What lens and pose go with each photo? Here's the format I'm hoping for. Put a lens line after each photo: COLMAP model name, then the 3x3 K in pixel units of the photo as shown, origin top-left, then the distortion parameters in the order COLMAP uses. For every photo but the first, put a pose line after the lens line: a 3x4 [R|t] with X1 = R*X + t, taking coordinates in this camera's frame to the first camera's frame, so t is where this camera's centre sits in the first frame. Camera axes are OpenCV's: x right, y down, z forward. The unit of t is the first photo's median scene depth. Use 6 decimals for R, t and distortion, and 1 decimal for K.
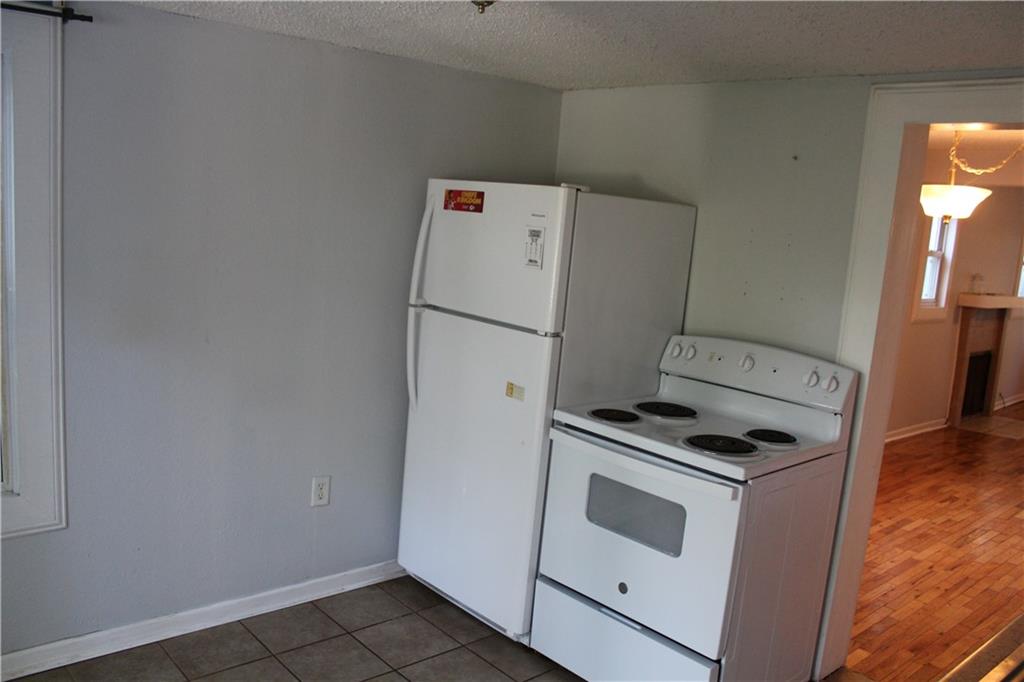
lens RADIAL K [[840.3, 0, 512.0], [0, 840.3, 341.0], [0, 0, 1]] dist [-0.179491, 0.154801]
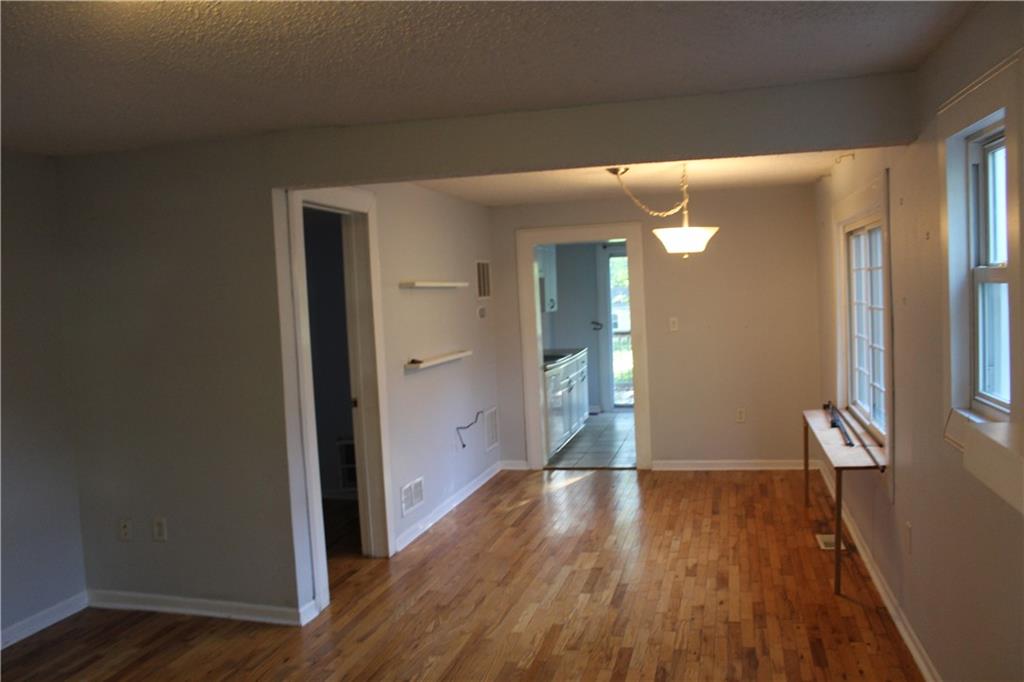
lens RADIAL K [[840.3, 0, 512.0], [0, 840.3, 341.0], [0, 0, 1]] dist [-0.179491, 0.154801]
pose [[-0.826492, -0.009052, -0.562876, 1.111730], [-0.103970, 0.985125, 0.136819, -0.130681], [0.553265, 0.171602, -0.815138, 1.456230]]
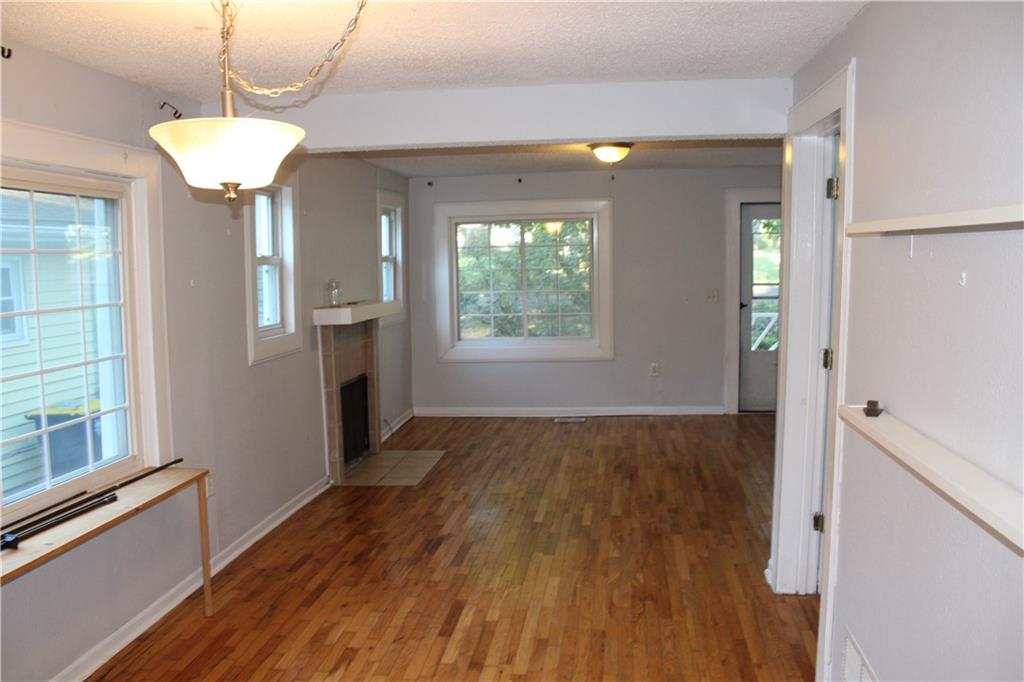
lens RADIAL K [[840.3, 0, 512.0], [0, 840.3, 341.0], [0, 0, 1]] dist [-0.179491, 0.154801]
pose [[0.749129, -0.150340, 0.645139, 0.258269], [0.163650, 0.985720, 0.039679, -0.041231], [-0.641892, 0.075853, 0.763034, 0.400100]]
